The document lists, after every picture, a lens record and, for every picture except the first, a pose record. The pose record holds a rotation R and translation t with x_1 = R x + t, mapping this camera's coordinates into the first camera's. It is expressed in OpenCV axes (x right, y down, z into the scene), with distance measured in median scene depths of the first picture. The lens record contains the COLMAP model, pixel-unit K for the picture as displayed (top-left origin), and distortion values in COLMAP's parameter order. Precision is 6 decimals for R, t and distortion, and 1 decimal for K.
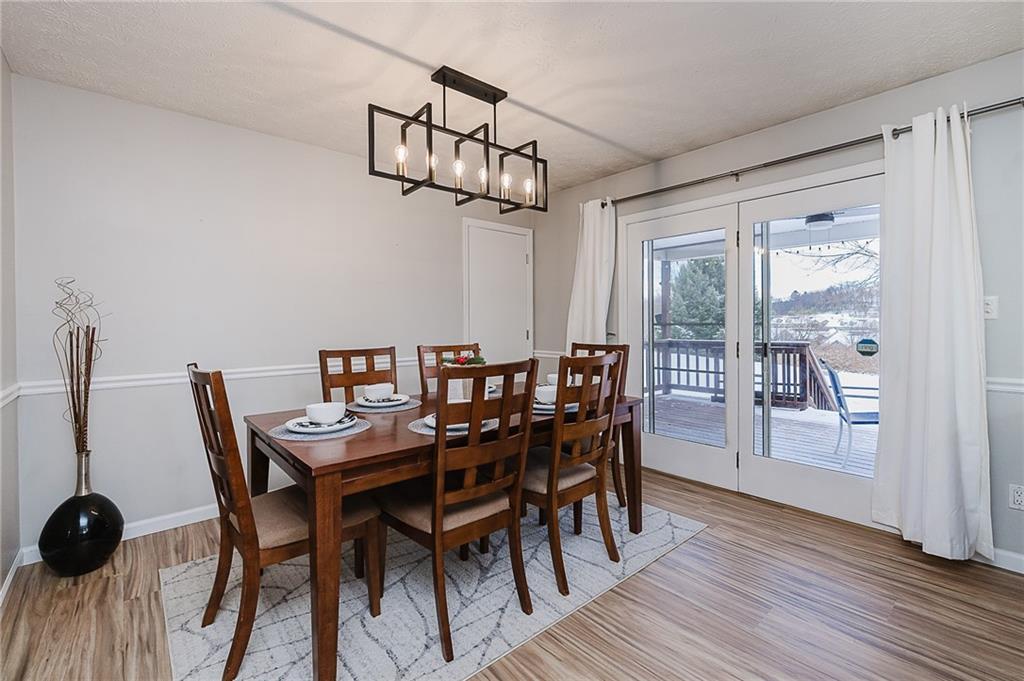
lens RADIAL K [[439.5, 0, 506.2], [0, 439.5, 326.0], [0, 0, 1]] dist [-0.000111, -0.000030]
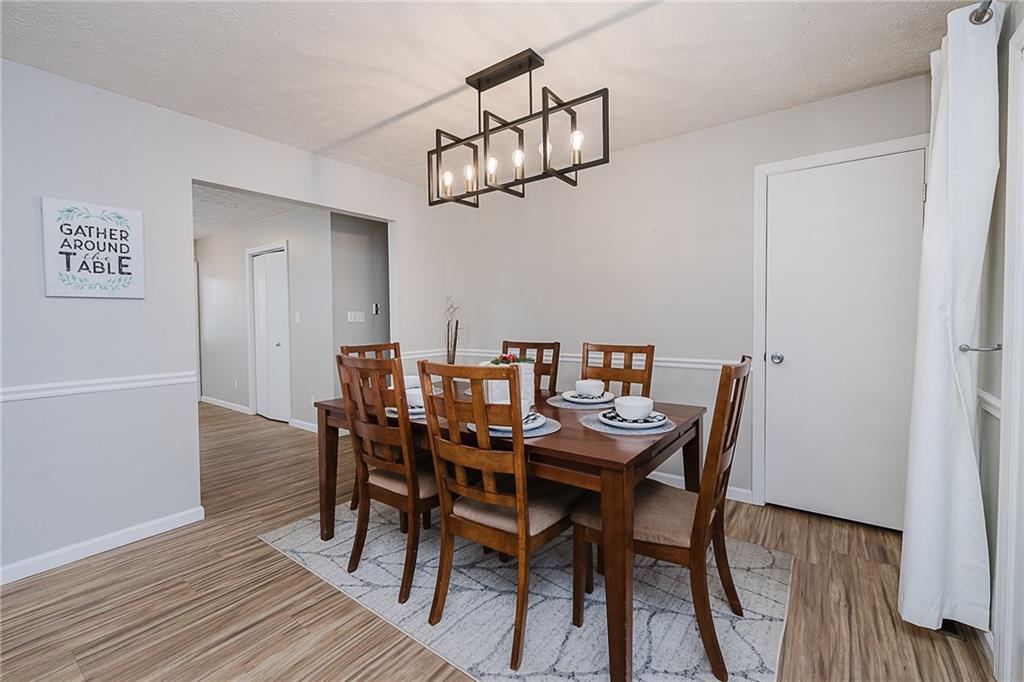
lens RADIAL K [[439.5, 0, 506.2], [0, 439.5, 326.5], [0, 0, 1]] dist [-0.000111, -0.000030]
pose [[0.207451, 0.022984, -0.977975, 0.804902], [-0.004172, 0.999736, 0.022610, -0.014339], [0.978237, -0.000611, 0.207492, 0.752732]]
